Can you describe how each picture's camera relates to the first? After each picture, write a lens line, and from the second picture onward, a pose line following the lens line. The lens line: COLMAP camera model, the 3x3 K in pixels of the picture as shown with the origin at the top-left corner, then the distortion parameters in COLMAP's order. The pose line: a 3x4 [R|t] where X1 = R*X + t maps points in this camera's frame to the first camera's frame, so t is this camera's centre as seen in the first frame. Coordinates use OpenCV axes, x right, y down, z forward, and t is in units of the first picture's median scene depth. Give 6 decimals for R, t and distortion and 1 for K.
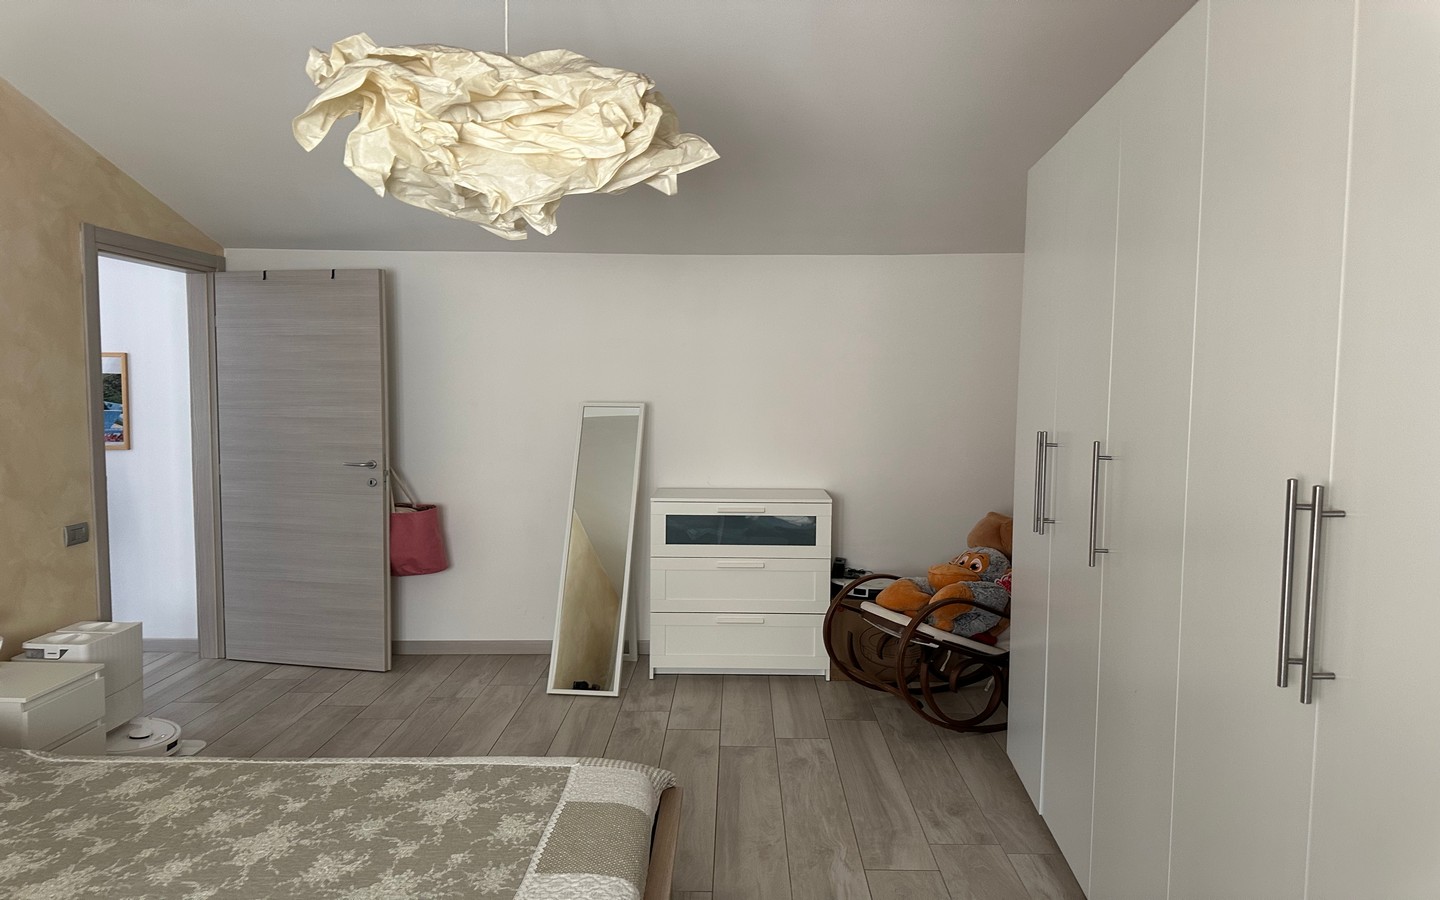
lens RADIAL K [[987.4, 0, 717.6], [0, 987.4, 451.8], [0, 0, 1]] dist [0.073060, -0.102095]
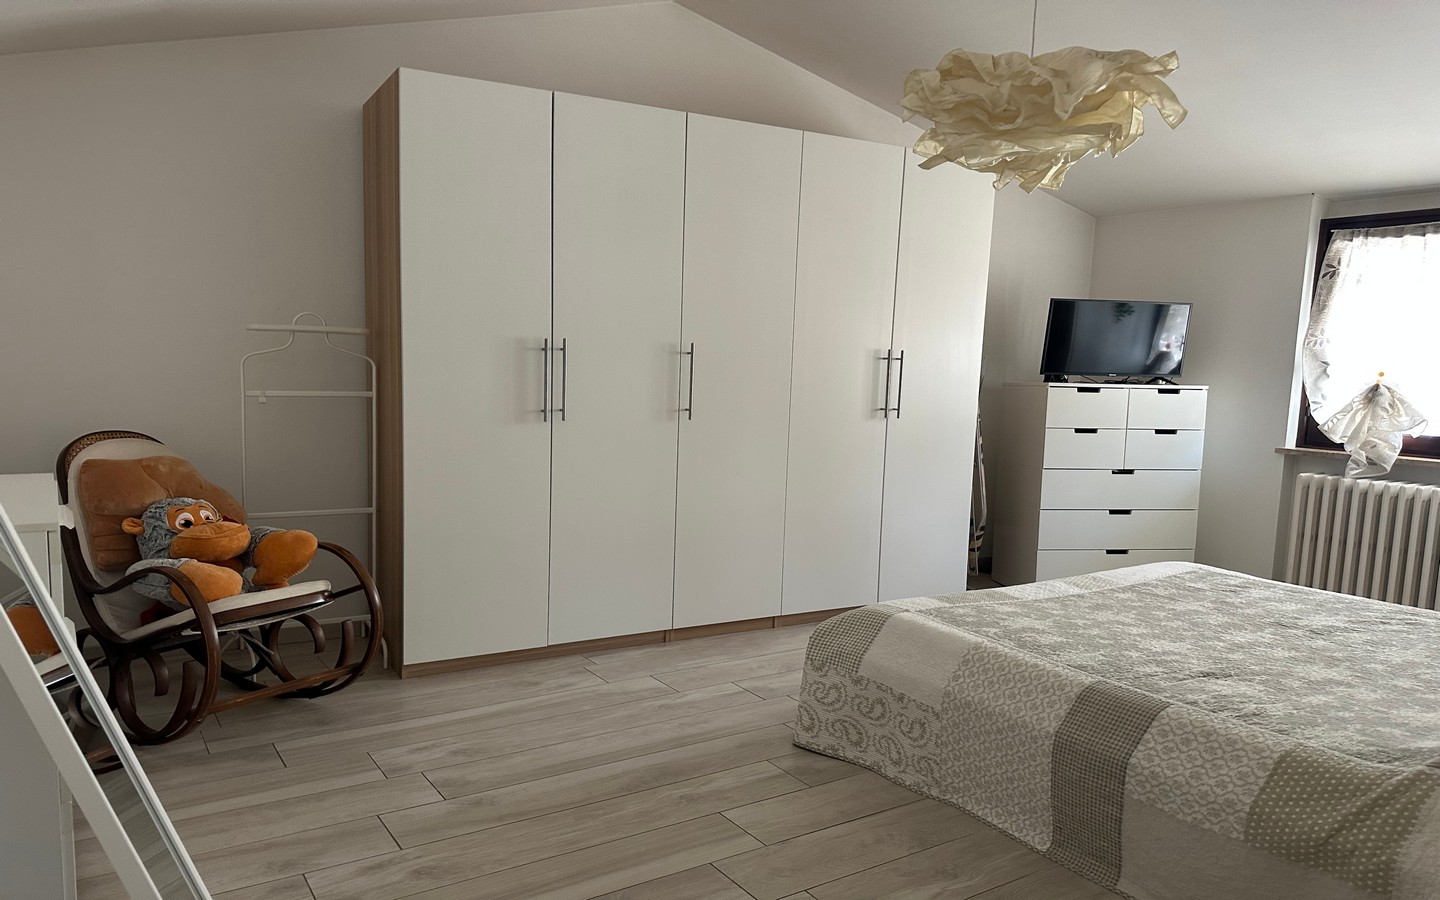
lens RADIAL K [[987.4, 0, 719.4], [0, 987.4, 506.2], [0, 0, 1]] dist [0.073060, -0.102095]
pose [[-0.561639, -0.129632, 0.817164, -0.763725], [0.029431, 0.983895, 0.176309, -0.021546], [-0.826859, 0.123072, -0.548778, 1.431624]]
